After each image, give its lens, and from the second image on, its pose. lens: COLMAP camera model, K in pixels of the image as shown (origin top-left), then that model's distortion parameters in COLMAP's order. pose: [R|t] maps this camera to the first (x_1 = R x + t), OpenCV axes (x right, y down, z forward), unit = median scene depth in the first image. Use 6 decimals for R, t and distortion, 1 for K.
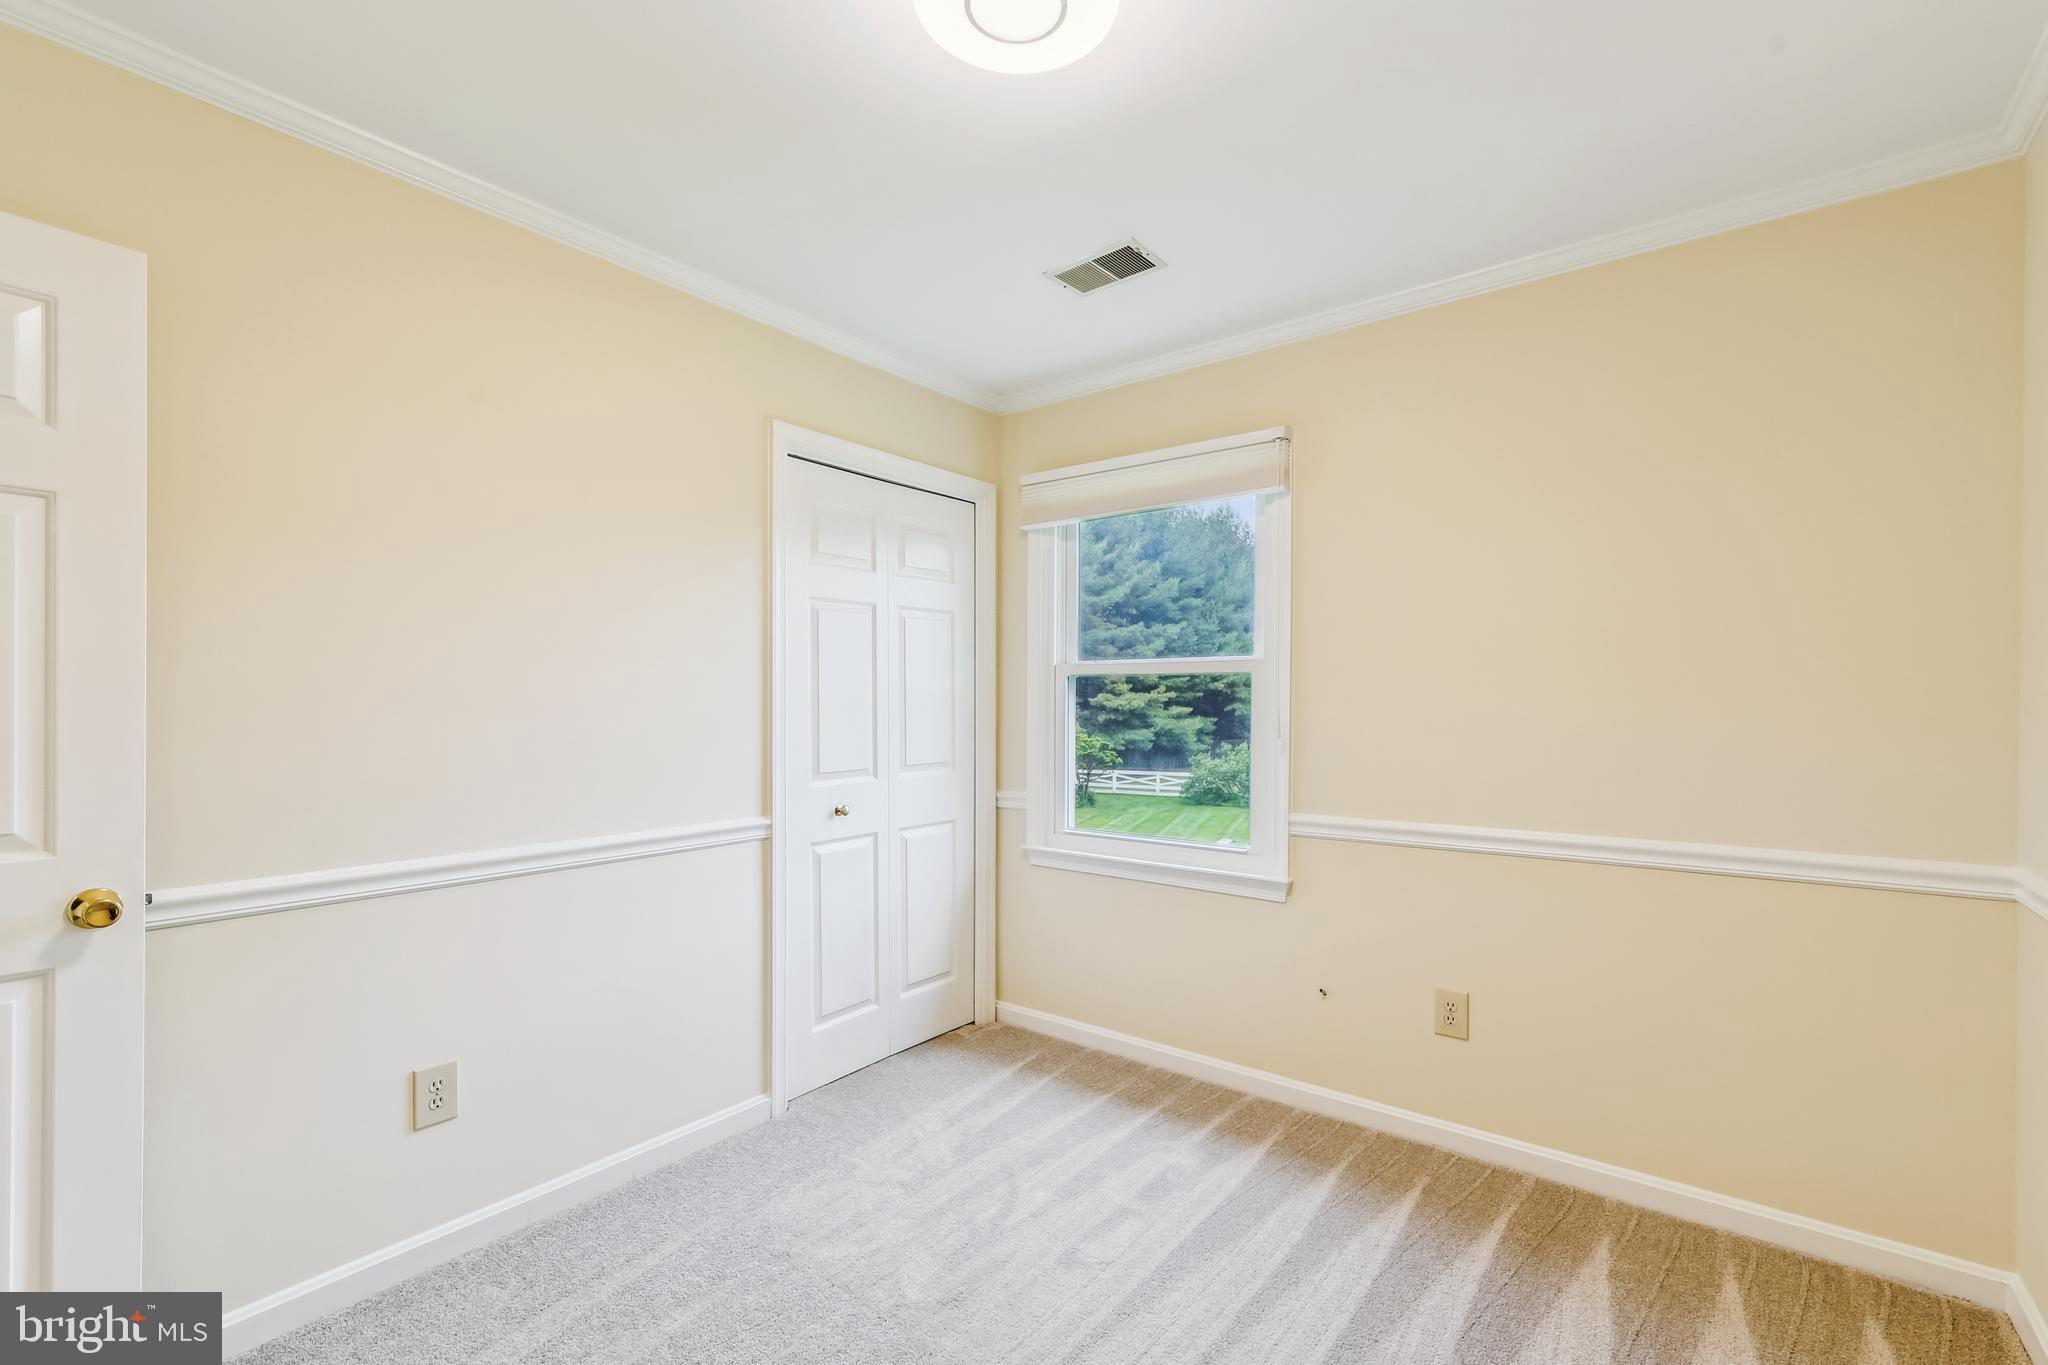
lens RADIAL K [[898.7, 0, 1029.7], [0, 898.7, 692.9], [0, 0, 1]] dist [0.004380, -0.000146]
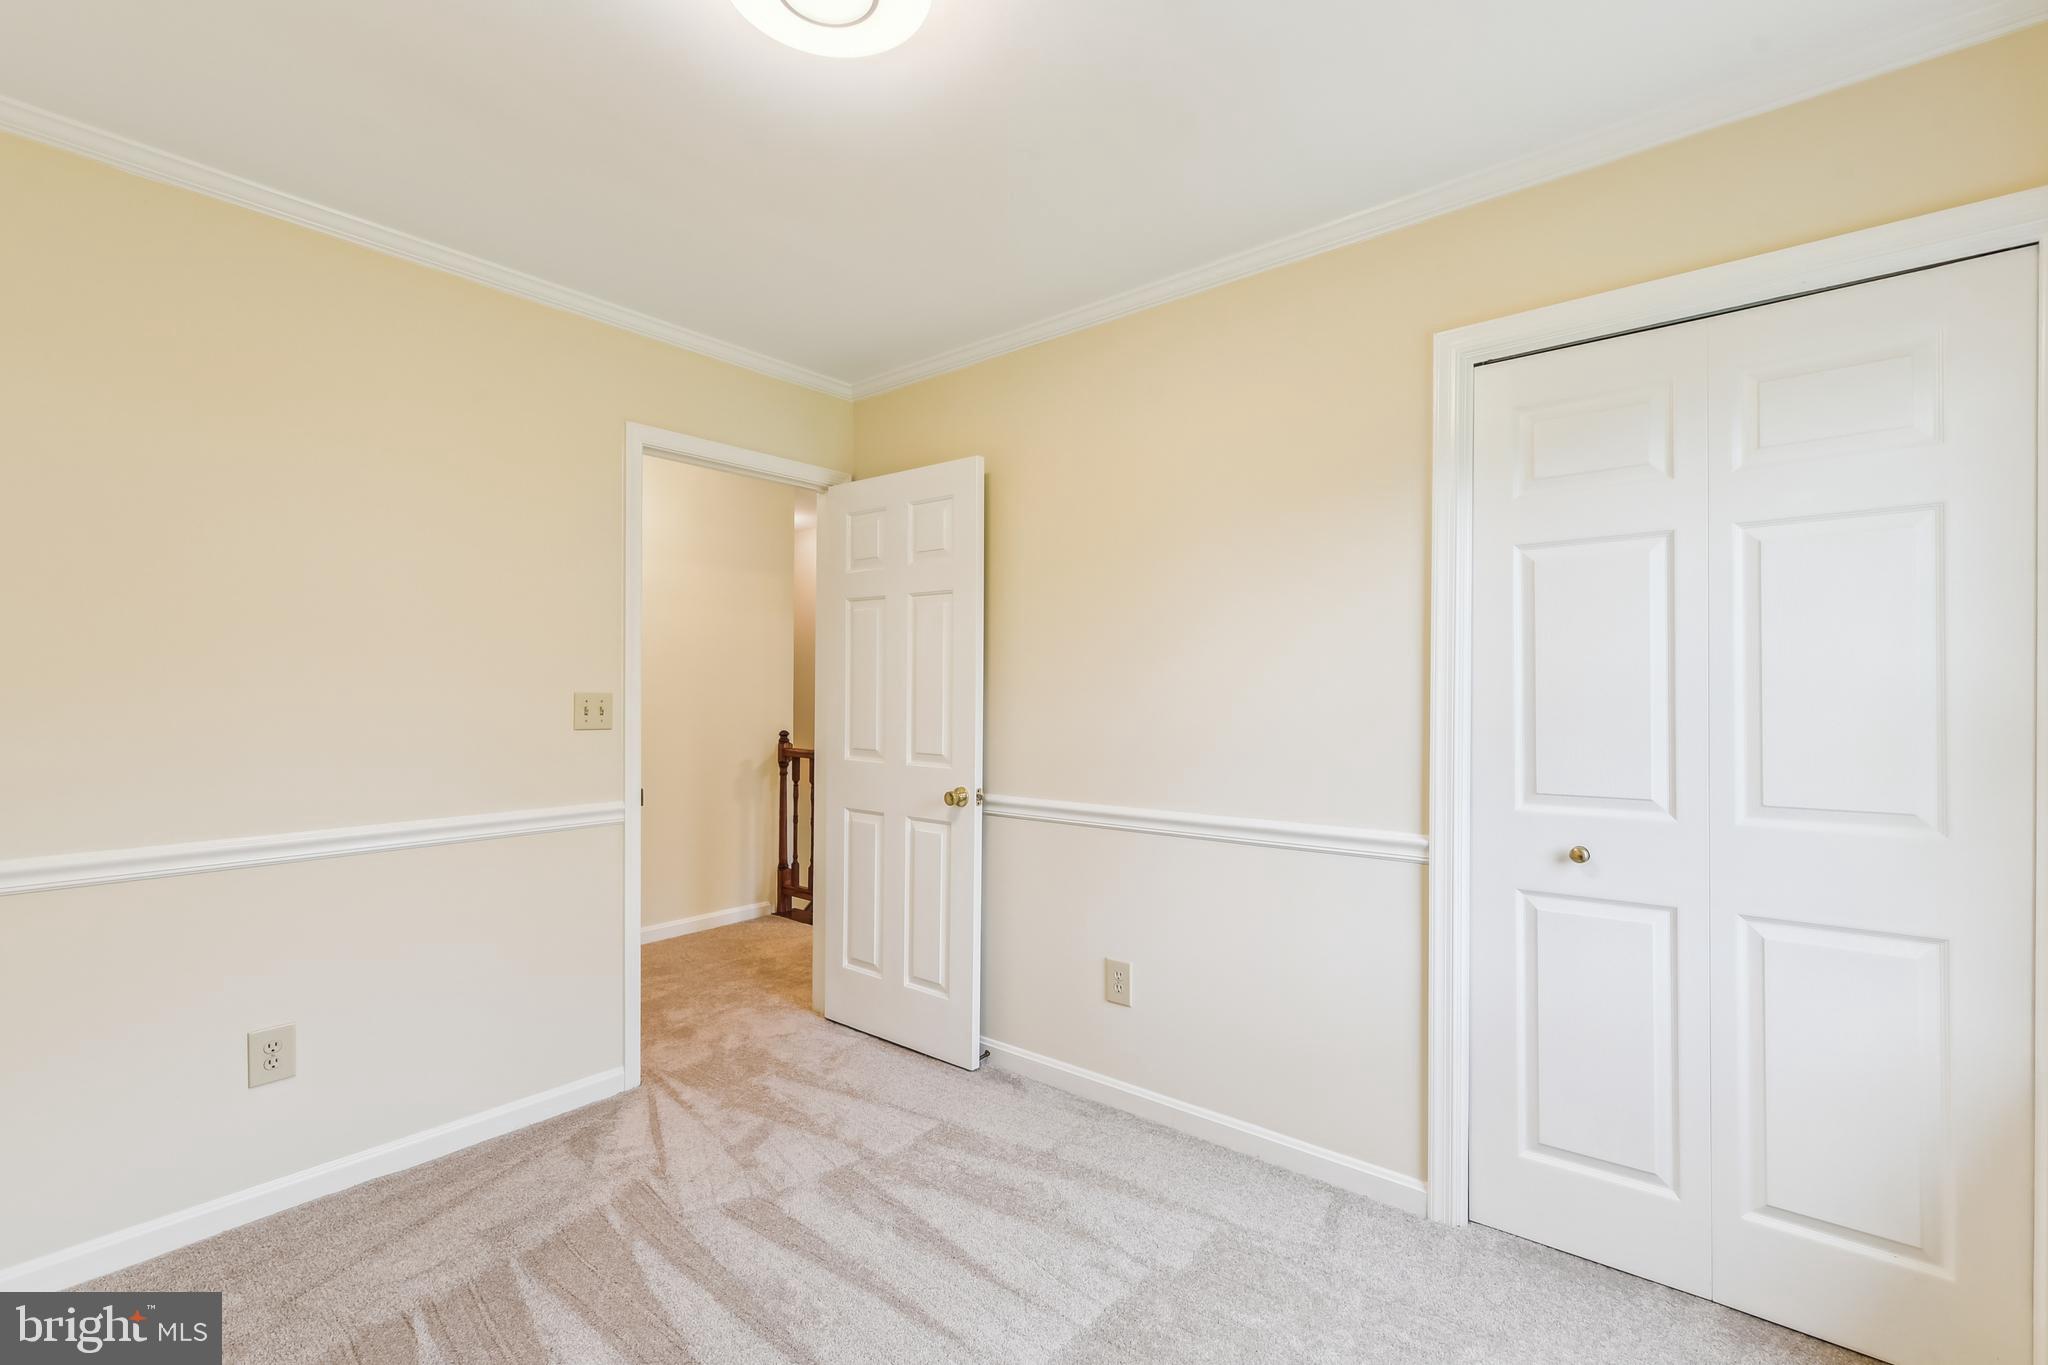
lens RADIAL K [[898.7, 0, 1034.1], [0, 898.7, 679.3], [0, 0, 1]] dist [0.004380, -0.000146]
pose [[-0.021514, -0.014298, -0.999666, 0.503151], [0.006526, 0.999874, -0.014441, 0.007871], [0.999747, -0.006834, -0.021418, 0.653273]]
